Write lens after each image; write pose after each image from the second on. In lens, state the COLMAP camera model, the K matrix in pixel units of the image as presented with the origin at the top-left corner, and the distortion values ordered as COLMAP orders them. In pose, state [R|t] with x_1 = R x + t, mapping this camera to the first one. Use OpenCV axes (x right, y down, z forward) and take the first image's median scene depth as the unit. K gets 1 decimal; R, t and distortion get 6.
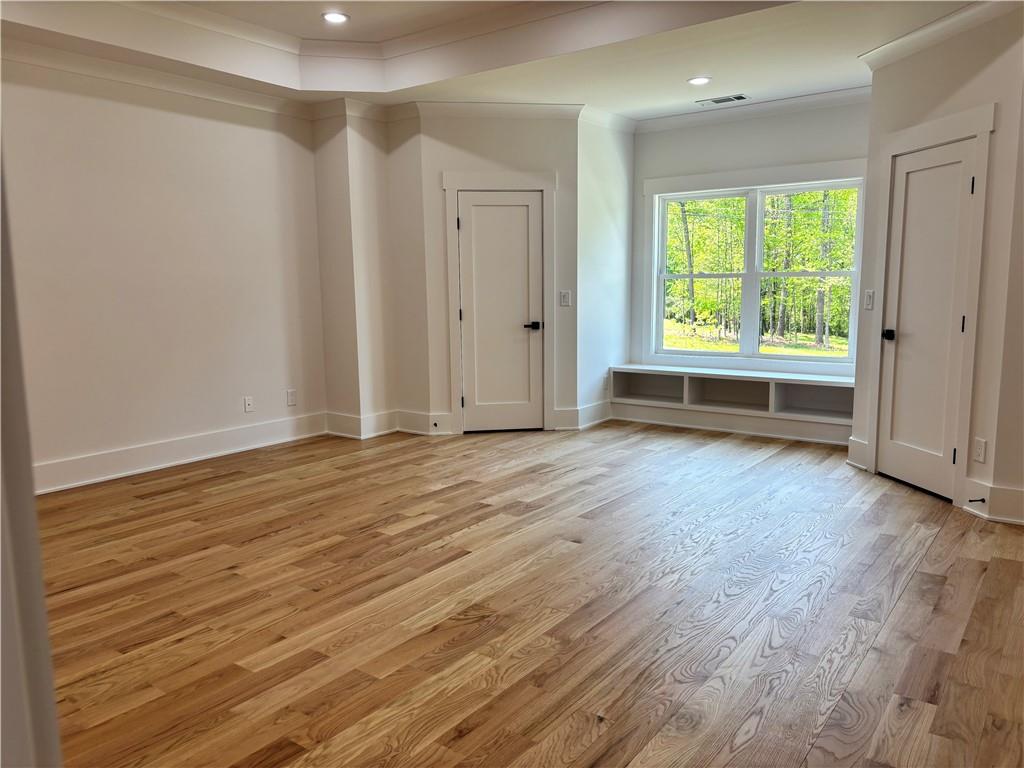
lens RADIAL K [[776.9, 0, 507.7], [0, 776.9, 382.6], [0, 0, 1]] dist [0.049533, -0.054699]
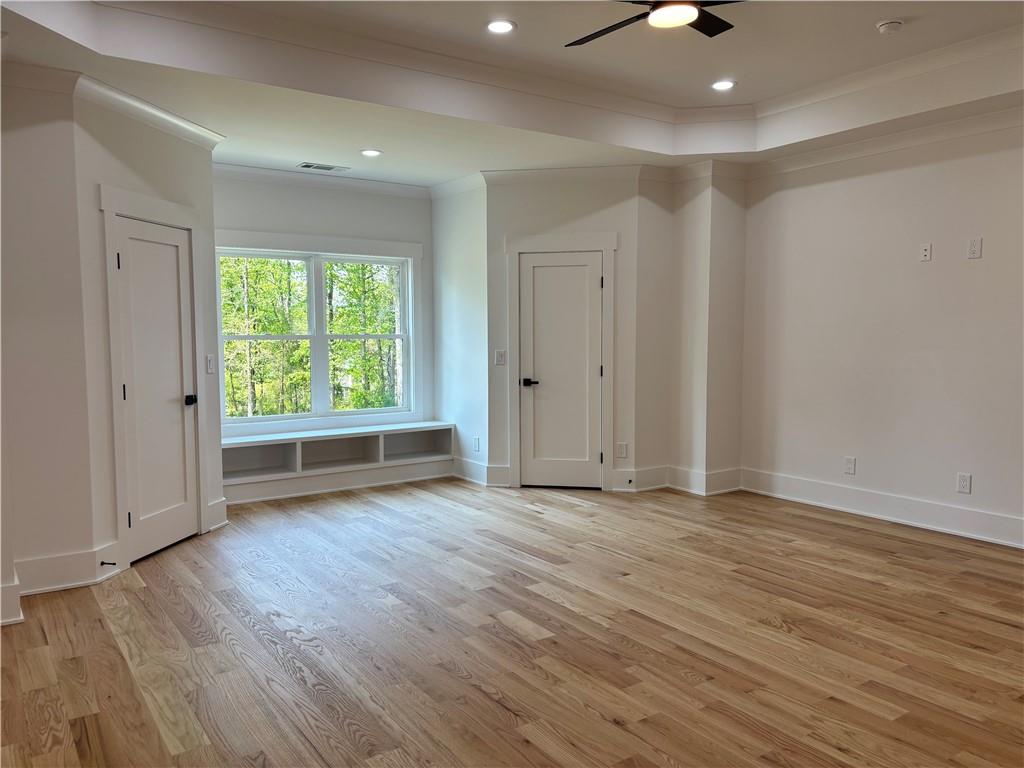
lens RADIAL K [[776.9, 0, 514.1], [0, 776.9, 386.9], [0, 0, 1]] dist [0.049533, -0.054699]
pose [[0.321660, -0.059729, 0.944969, -0.984015], [0.129609, 0.991392, 0.018546, -0.101223], [-0.937942, 0.116511, 0.326633, 0.740257]]
